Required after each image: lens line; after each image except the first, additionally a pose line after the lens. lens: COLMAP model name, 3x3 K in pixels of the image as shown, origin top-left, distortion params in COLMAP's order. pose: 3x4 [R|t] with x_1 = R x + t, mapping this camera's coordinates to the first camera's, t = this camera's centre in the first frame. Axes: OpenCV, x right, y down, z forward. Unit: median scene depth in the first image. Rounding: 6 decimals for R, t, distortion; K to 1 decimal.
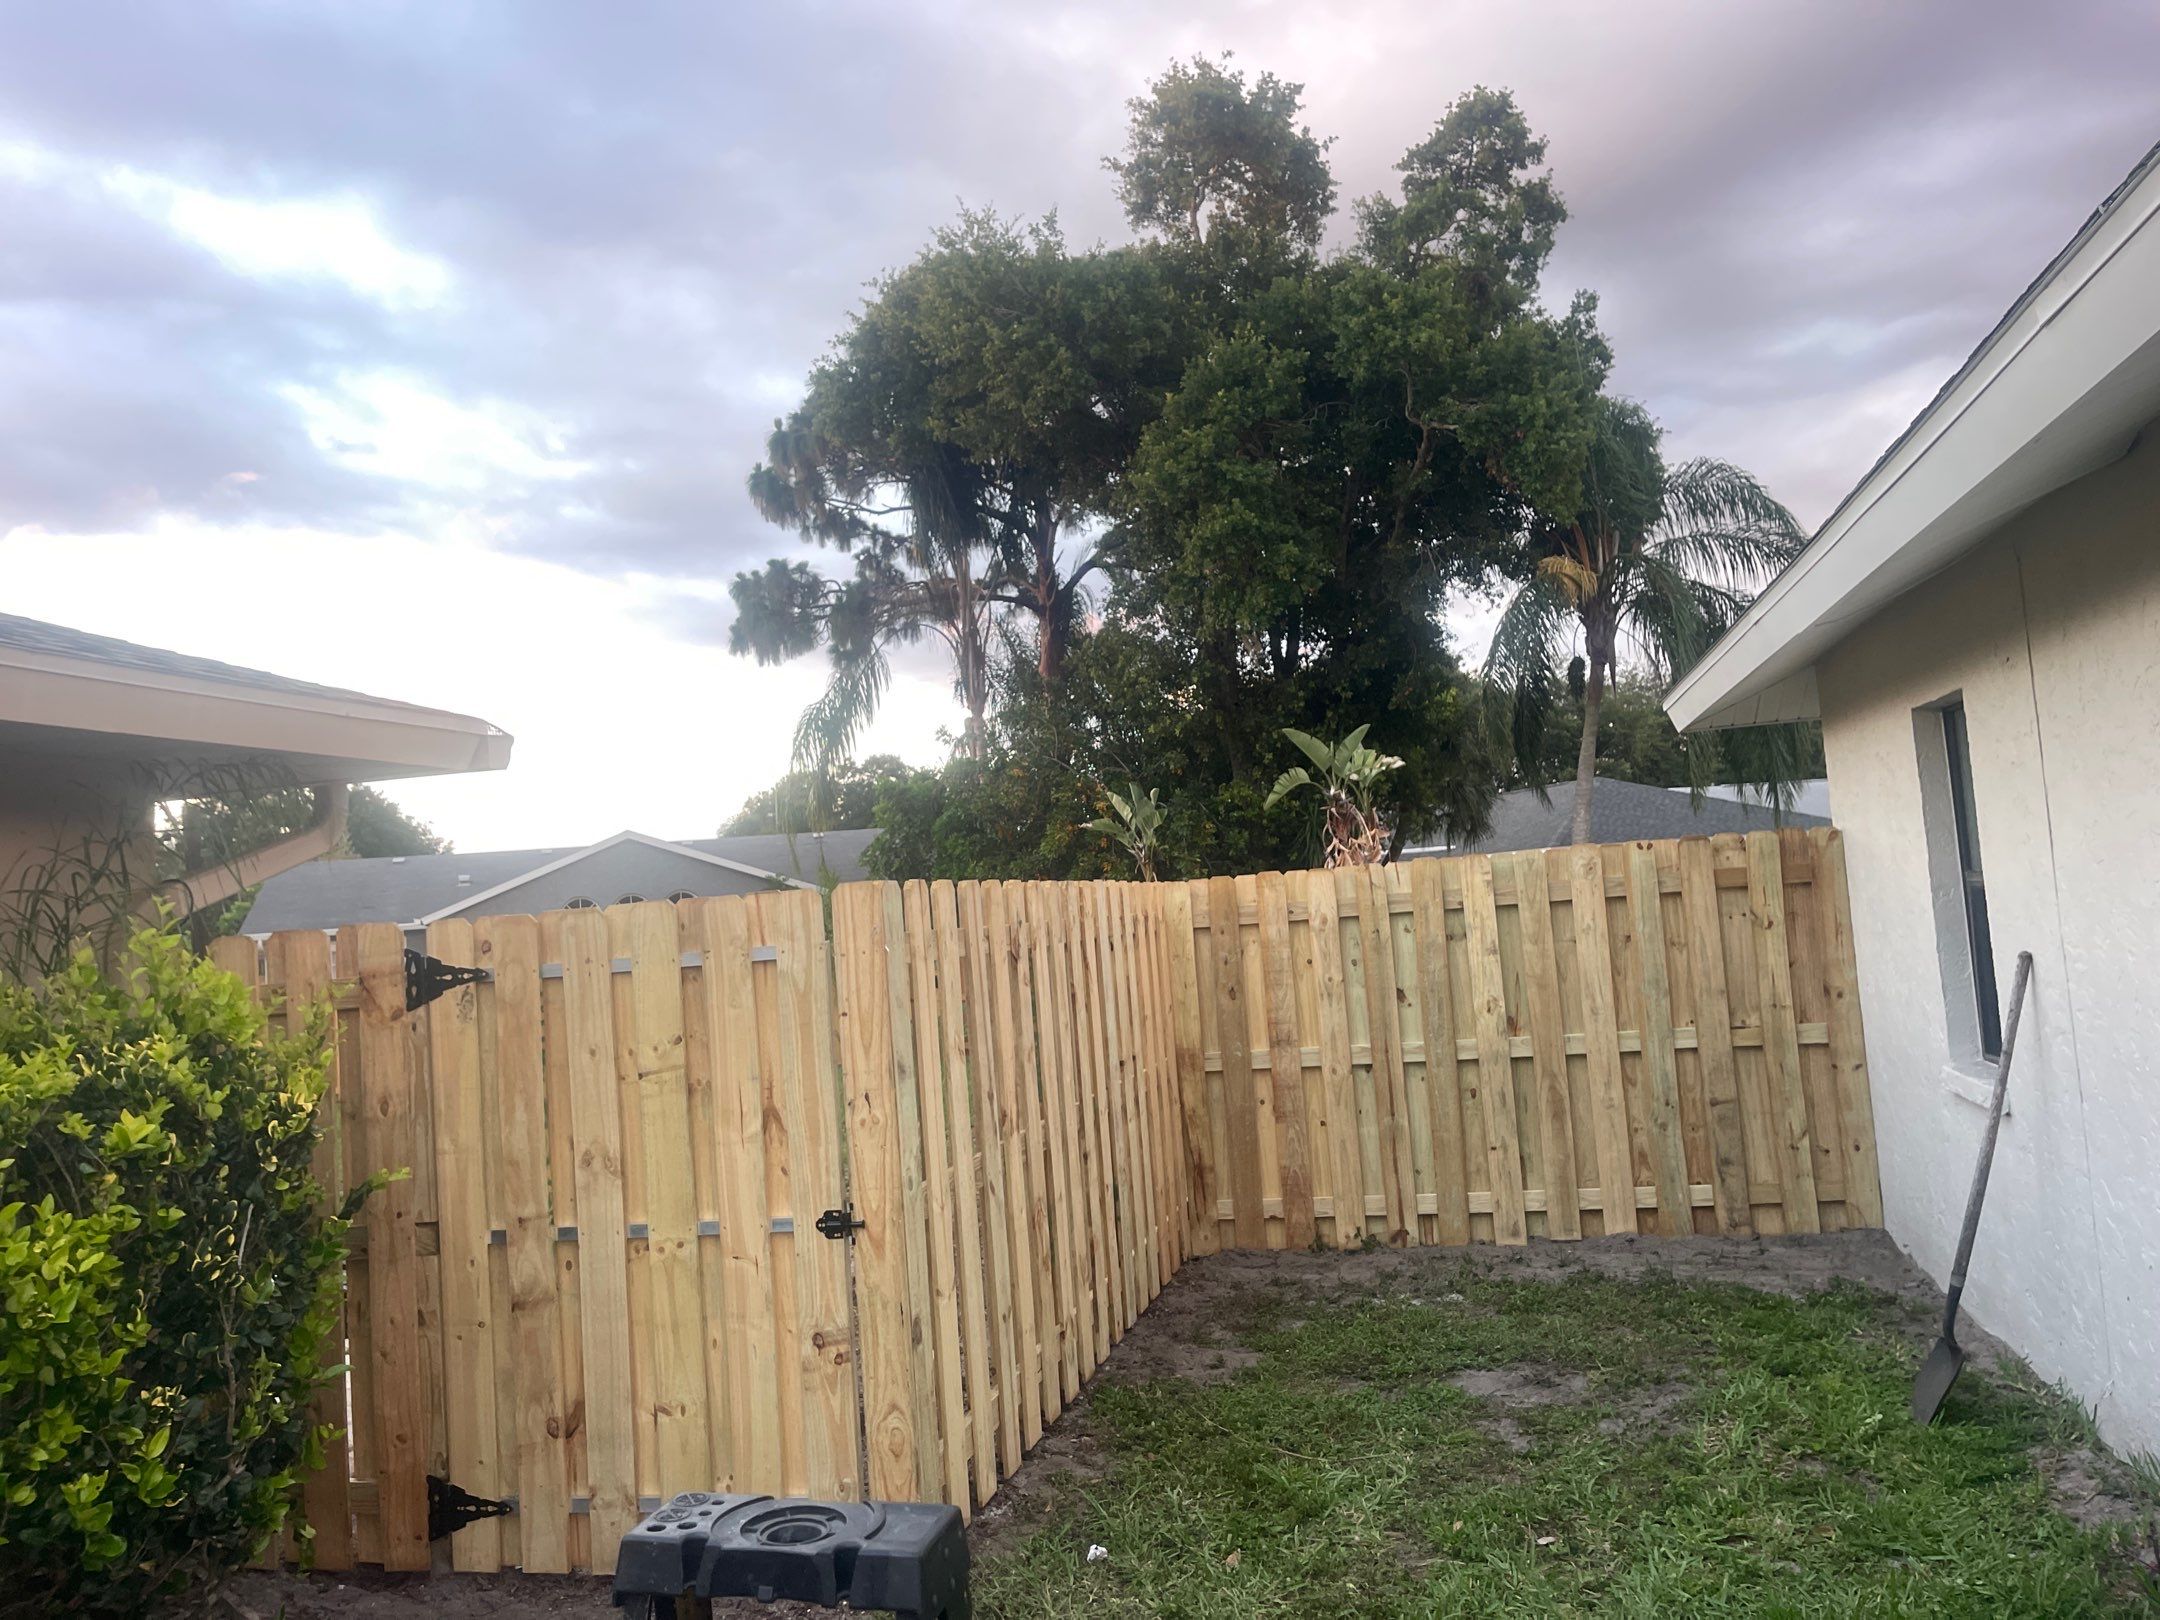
lens RADIAL K [[1641.8, 0, 1075.7], [0, 1641.8, 785.0], [0, 0, 1]] dist [0.082447, -0.109592]
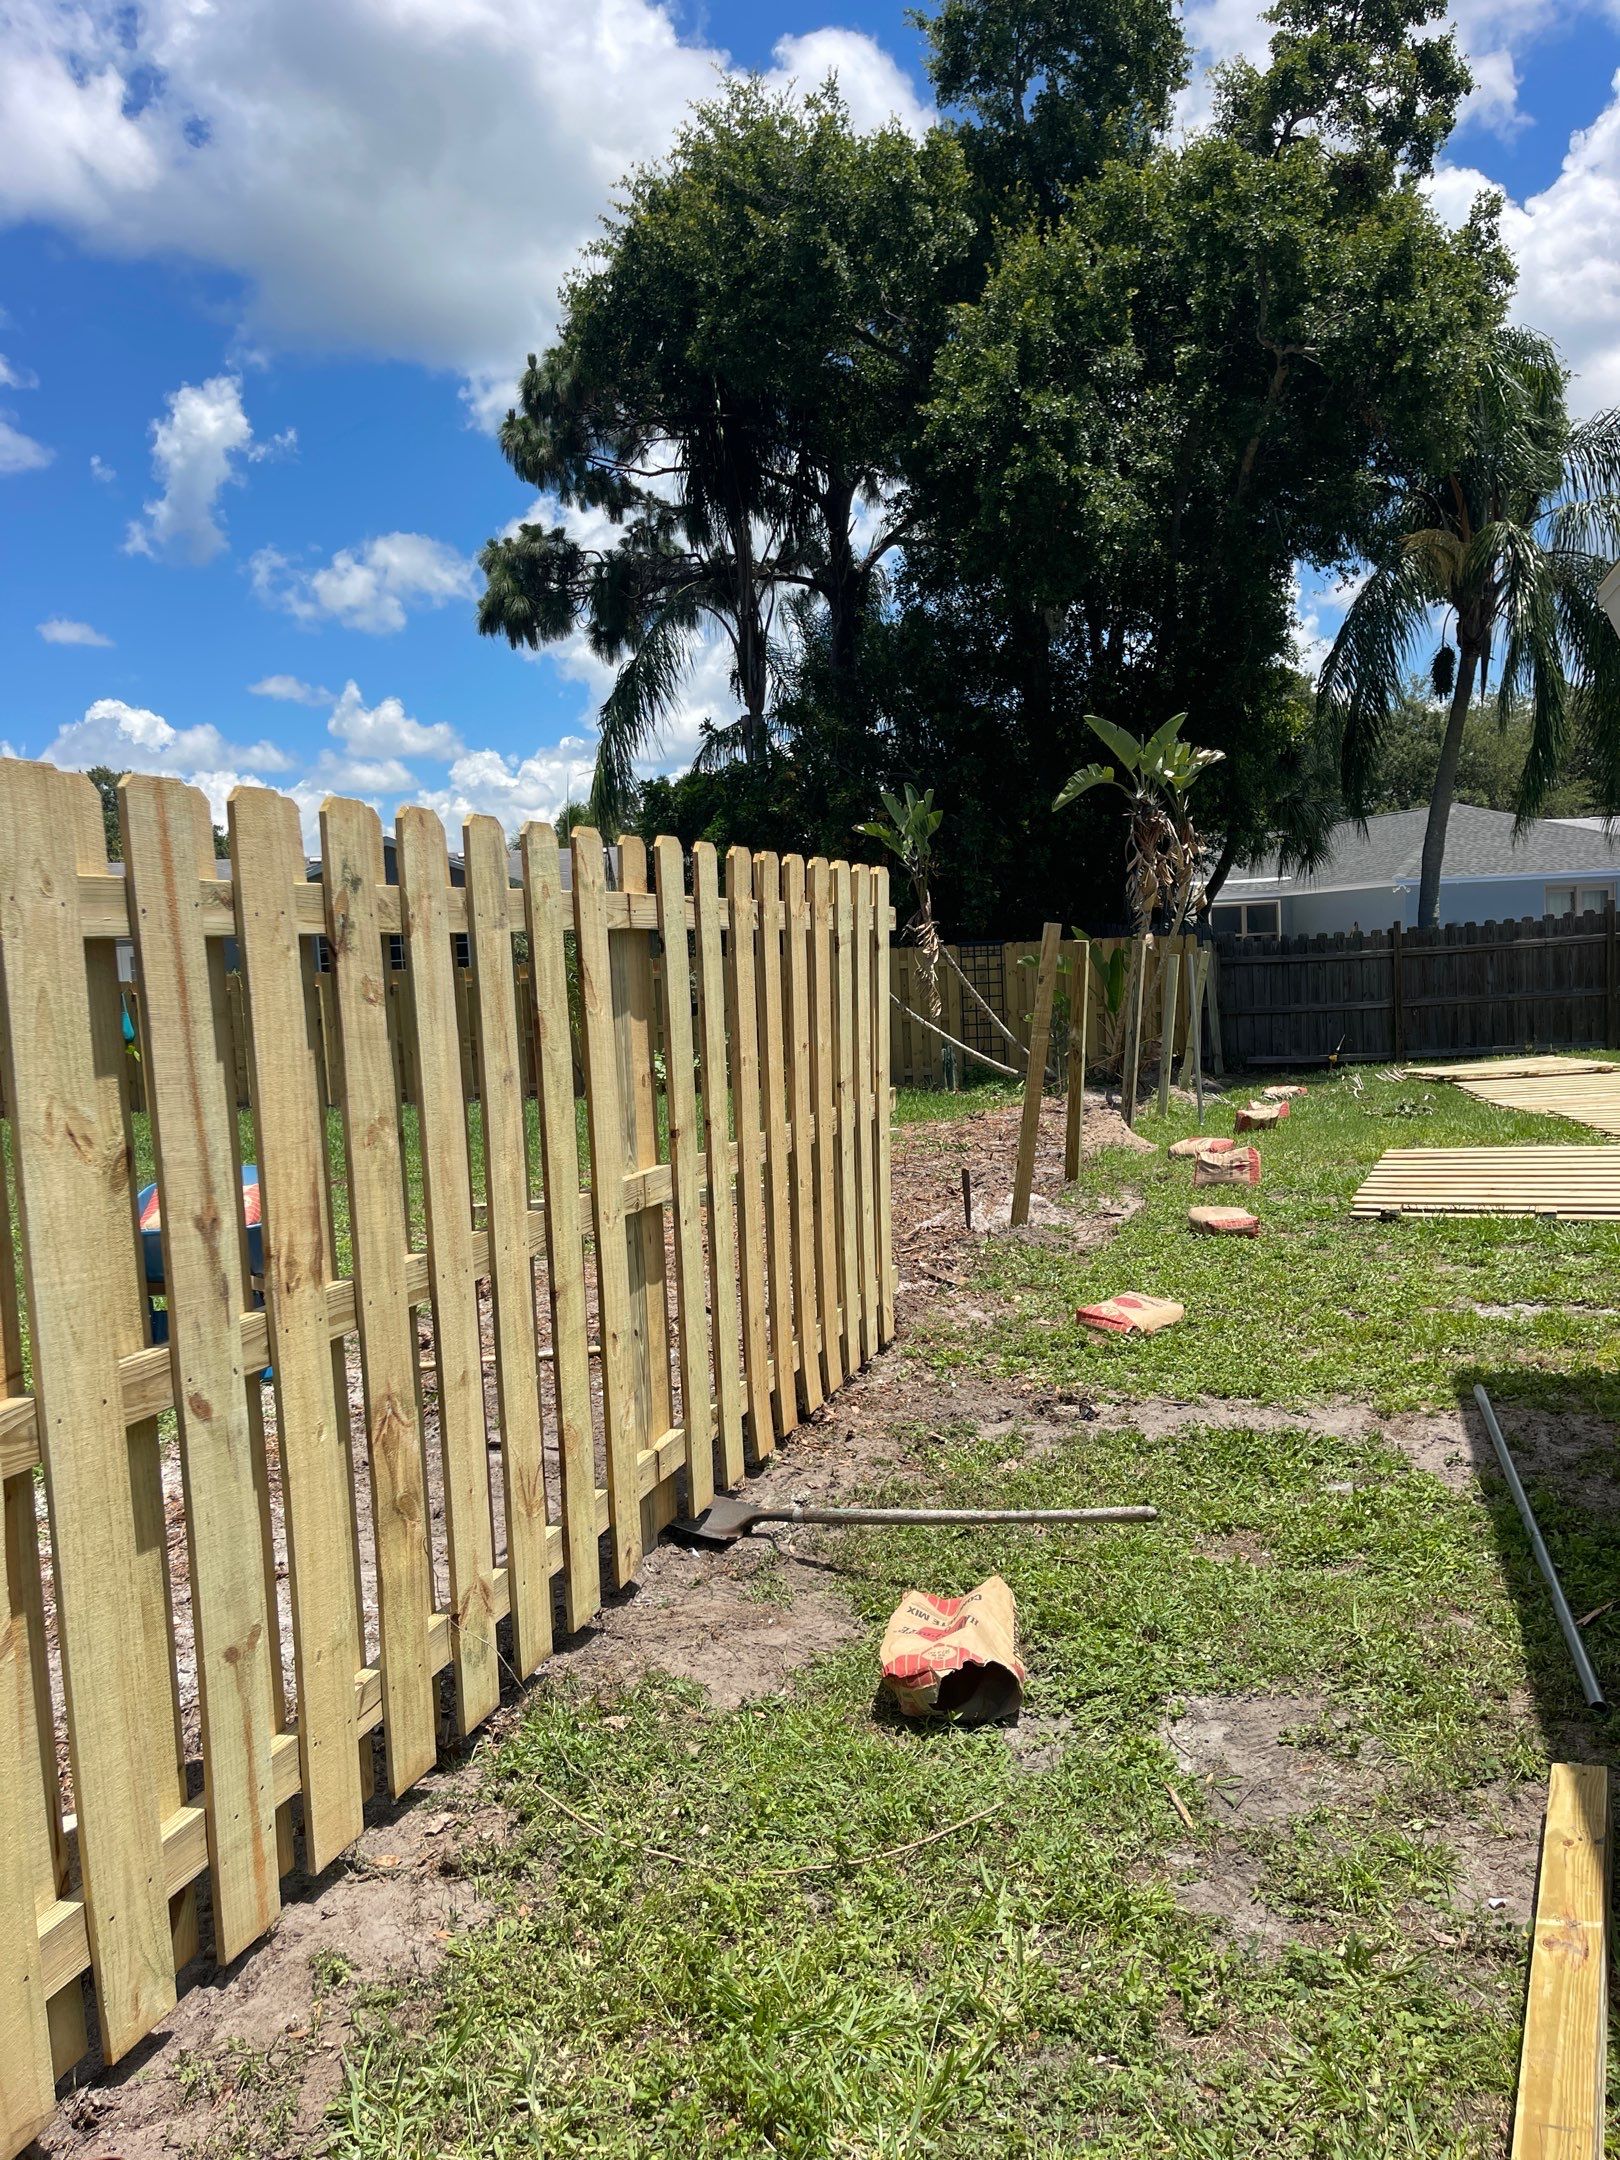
lens RADIAL K [[1655.7, 0, 823.0], [0, 1655.7, 1089.5], [0, 0, 1]] dist [0.063881, -0.096107]
pose [[0.998431, 0.028544, -0.048167, 0.031514], [-0.020246, 0.986135, 0.164707, 0.011953], [0.052200, -0.163474, 0.985166, 0.100704]]
